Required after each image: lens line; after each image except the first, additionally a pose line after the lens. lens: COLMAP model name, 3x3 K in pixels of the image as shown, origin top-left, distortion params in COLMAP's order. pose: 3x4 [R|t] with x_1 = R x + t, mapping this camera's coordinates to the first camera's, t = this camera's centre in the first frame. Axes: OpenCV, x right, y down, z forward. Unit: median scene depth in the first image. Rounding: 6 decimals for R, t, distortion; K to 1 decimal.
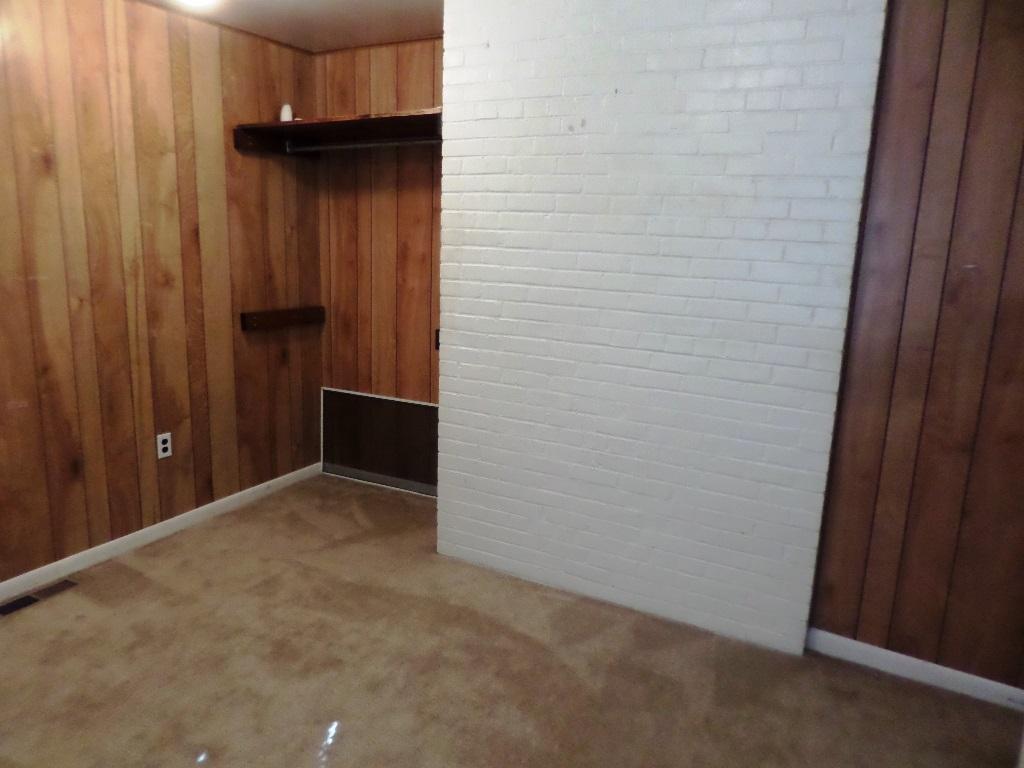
lens RADIAL K [[730.8, 0, 508.4], [0, 730.8, 379.3], [0, 0, 1]] dist [-0.006715, 0.000786]
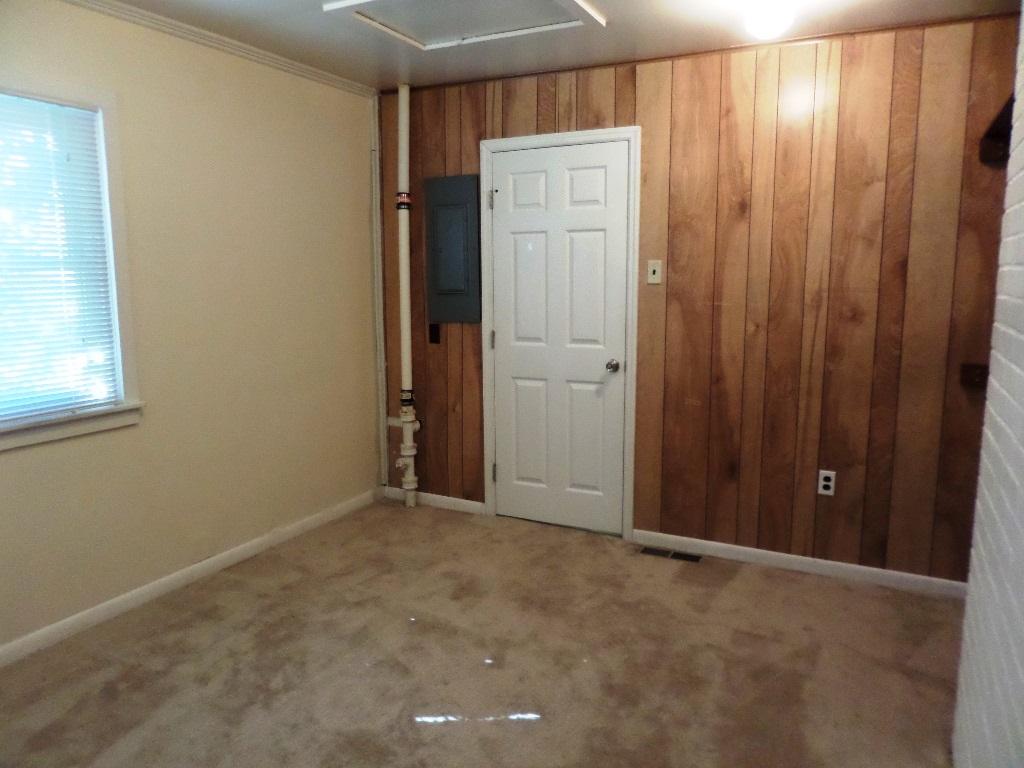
lens RADIAL K [[730.8, 0, 508.4], [0, 730.8, 379.3], [0, 0, 1]] dist [-0.006715, 0.000786]
pose [[0.025837, 0.125279, -0.991785, 0.499253], [-0.200717, 0.972563, 0.117622, -0.078058], [0.979309, 0.196029, 0.050274, 0.545468]]
